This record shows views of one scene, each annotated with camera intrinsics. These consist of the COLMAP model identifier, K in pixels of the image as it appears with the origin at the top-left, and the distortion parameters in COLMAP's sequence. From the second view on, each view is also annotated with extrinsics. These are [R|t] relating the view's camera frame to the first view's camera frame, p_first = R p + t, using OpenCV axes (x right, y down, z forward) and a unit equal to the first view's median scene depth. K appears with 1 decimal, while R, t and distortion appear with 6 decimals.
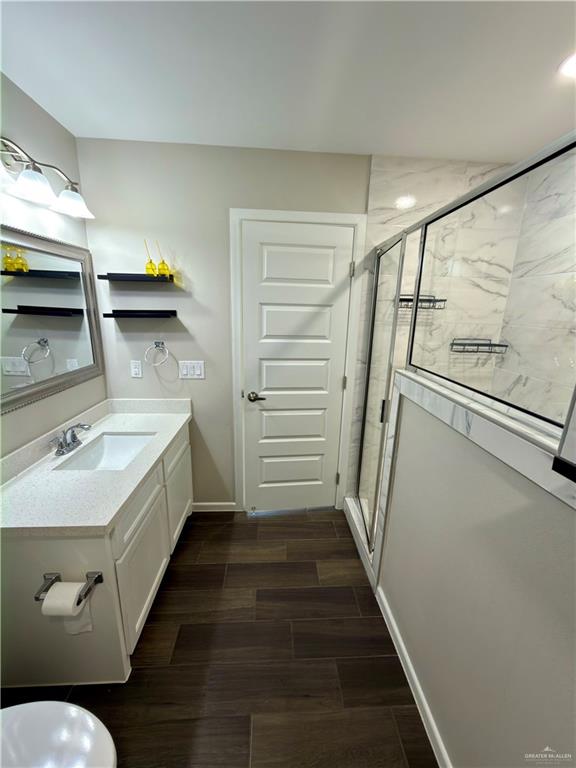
lens RADIAL K [[305.3, 0, 288.0], [0, 305.3, 384.0], [0, 0, 1]] dist [-0.000882, -0.000145]
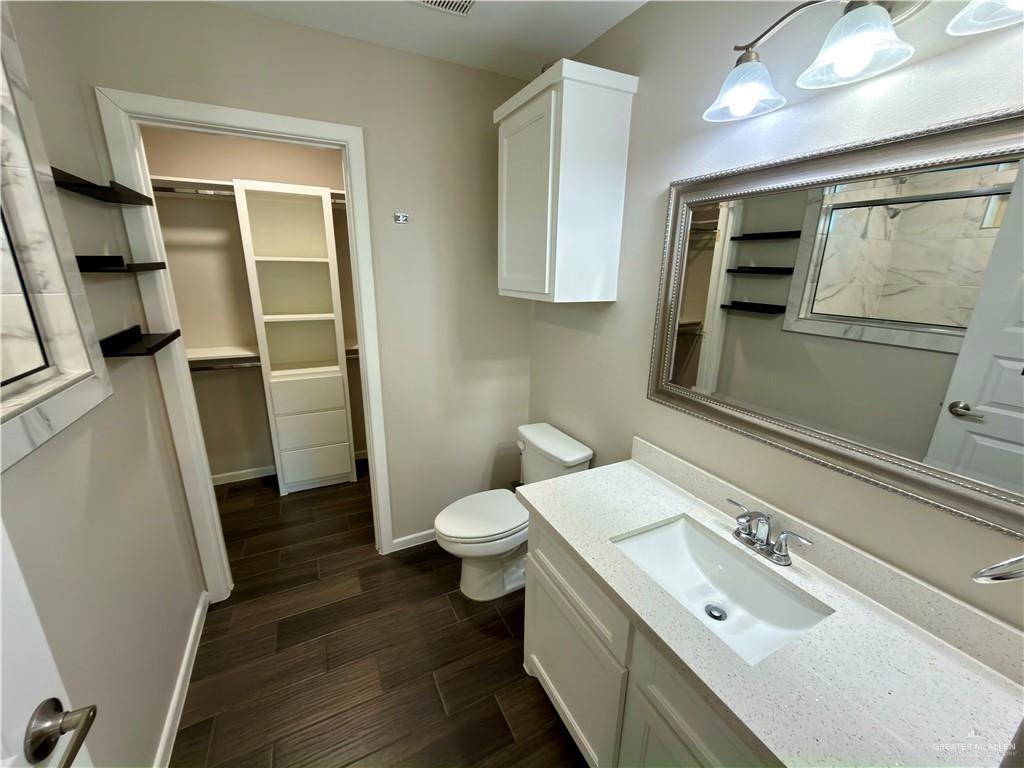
lens RADIAL K [[407.0, 0, 509.7], [0, 407.0, 385.5], [0, 0, 1]] dist [-0.000882, -0.000145]
pose [[-0.917415, 0.070936, -0.391559, -0.044571], [-0.132805, 0.872989, 0.469312, -0.336534], [0.375117, 0.482555, -0.791472, 1.323394]]
